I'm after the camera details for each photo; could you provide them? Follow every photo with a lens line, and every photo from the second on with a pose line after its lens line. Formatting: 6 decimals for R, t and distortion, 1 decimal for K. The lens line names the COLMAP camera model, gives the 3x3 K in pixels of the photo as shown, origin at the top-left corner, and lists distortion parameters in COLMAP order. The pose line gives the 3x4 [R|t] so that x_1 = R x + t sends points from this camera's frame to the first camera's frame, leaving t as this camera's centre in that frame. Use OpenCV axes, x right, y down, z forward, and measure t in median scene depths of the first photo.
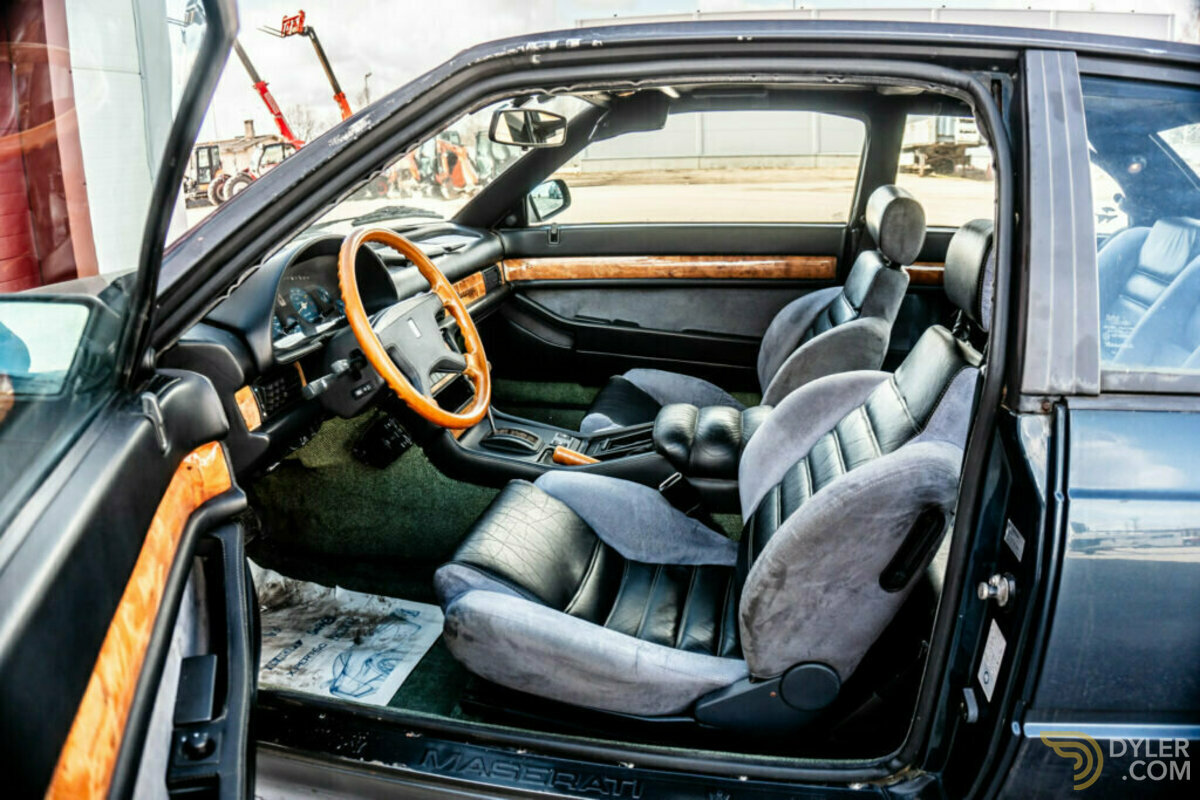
lens RADIAL K [[841.7, 0, 596.6], [0, 841.7, 361.5], [0, 0, 1]] dist [-0.136951, 0.004968]
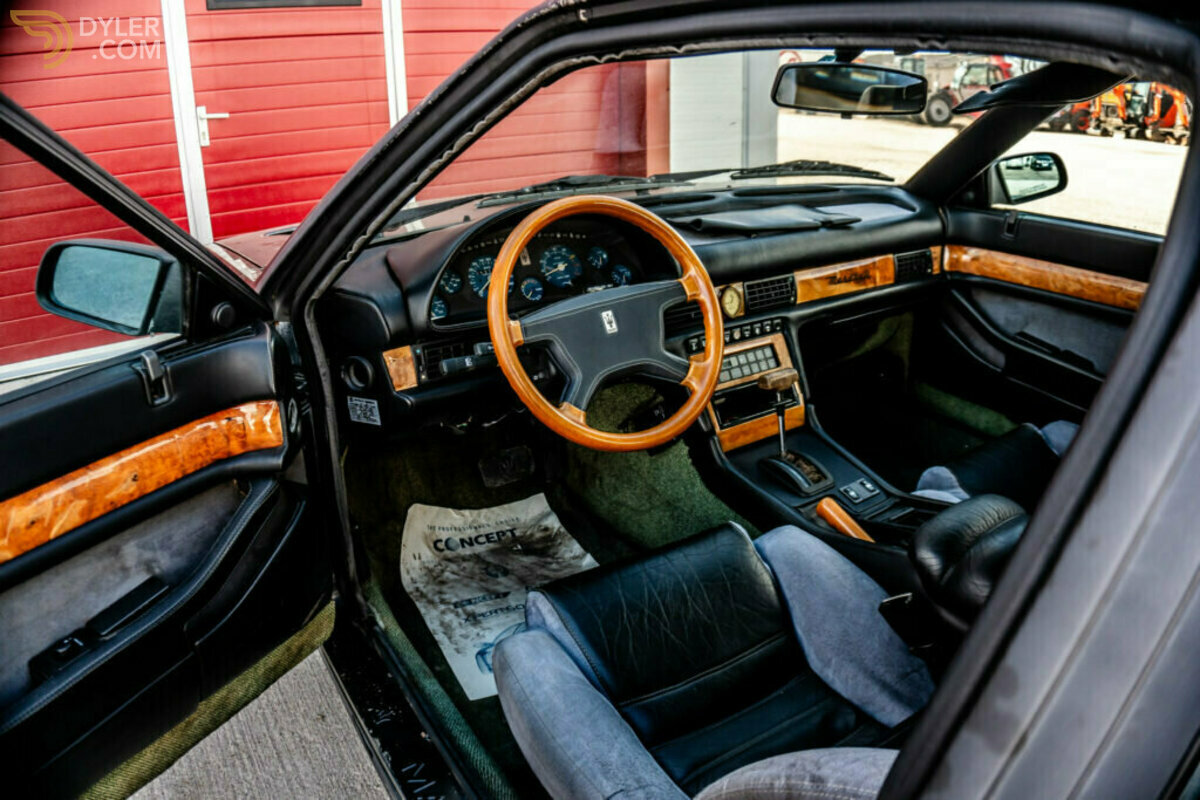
lens RADIAL K [[841.7, 0, 596.6], [0, 841.7, 361.5], [0, 0, 1]] dist [-0.136951, 0.004968]
pose [[0.699723, 0.255036, -0.667341, 0.205303], [-0.189400, 0.966908, 0.170931, -0.082606], [0.688851, 0.006790, 0.724871, 0.203580]]
